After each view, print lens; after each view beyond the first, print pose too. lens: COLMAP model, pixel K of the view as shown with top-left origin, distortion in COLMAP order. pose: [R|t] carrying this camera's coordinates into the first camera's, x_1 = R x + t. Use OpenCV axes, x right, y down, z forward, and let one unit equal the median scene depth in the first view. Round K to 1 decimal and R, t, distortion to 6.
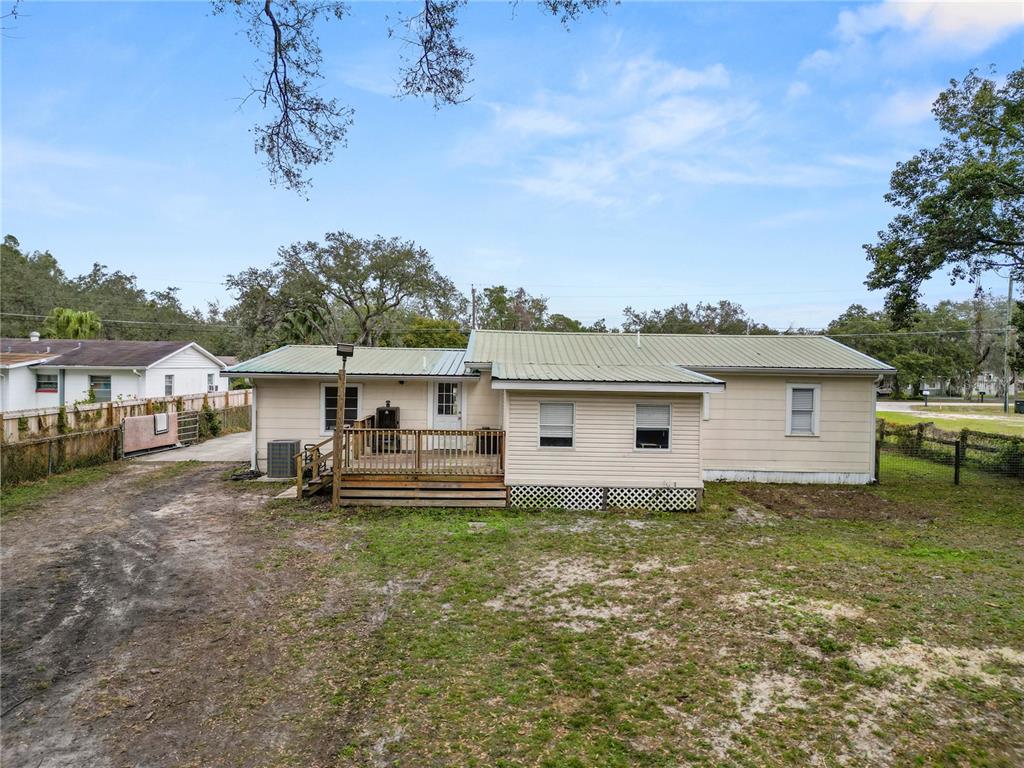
lens RADIAL K [[714.1, 0, 512.0], [0, 714.1, 384.0], [0, 0, 1]] dist [0.066802, -0.062108]
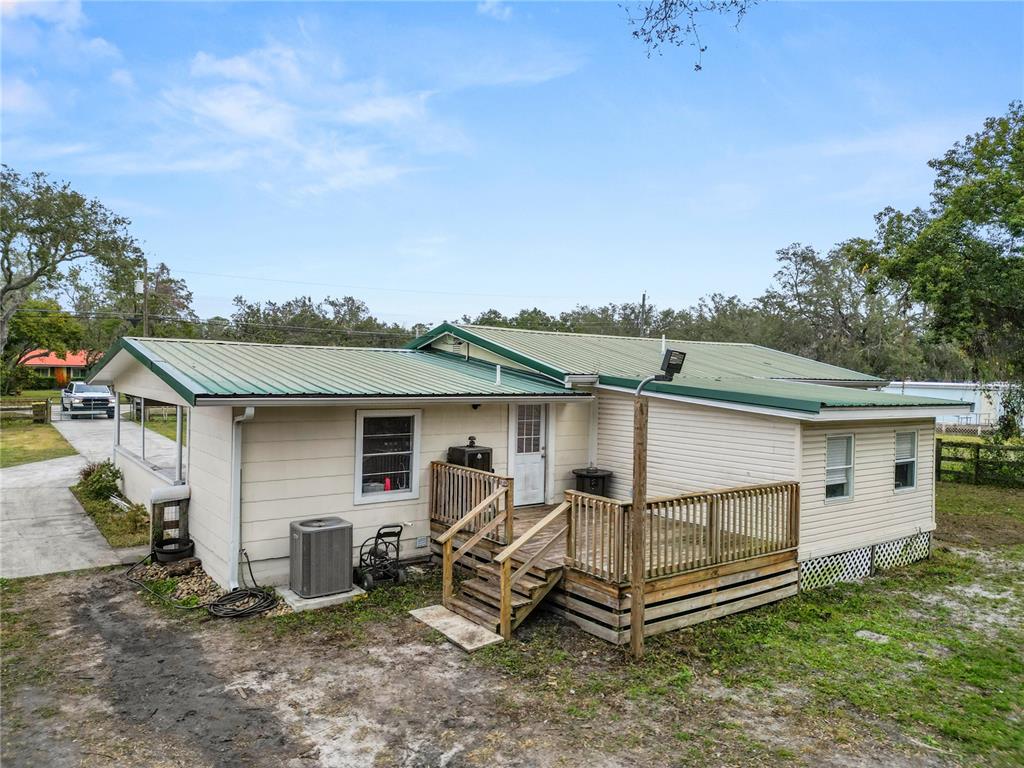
lens RADIAL K [[714.1, 0, 512.0], [0, 714.1, 384.0], [0, 0, 1]] dist [0.066802, -0.062108]
pose [[0.814206, -0.008733, 0.580510, -0.494575], [0.004974, 0.999955, 0.008066, -0.026440], [-0.580554, -0.003680, 0.814213, 0.477747]]
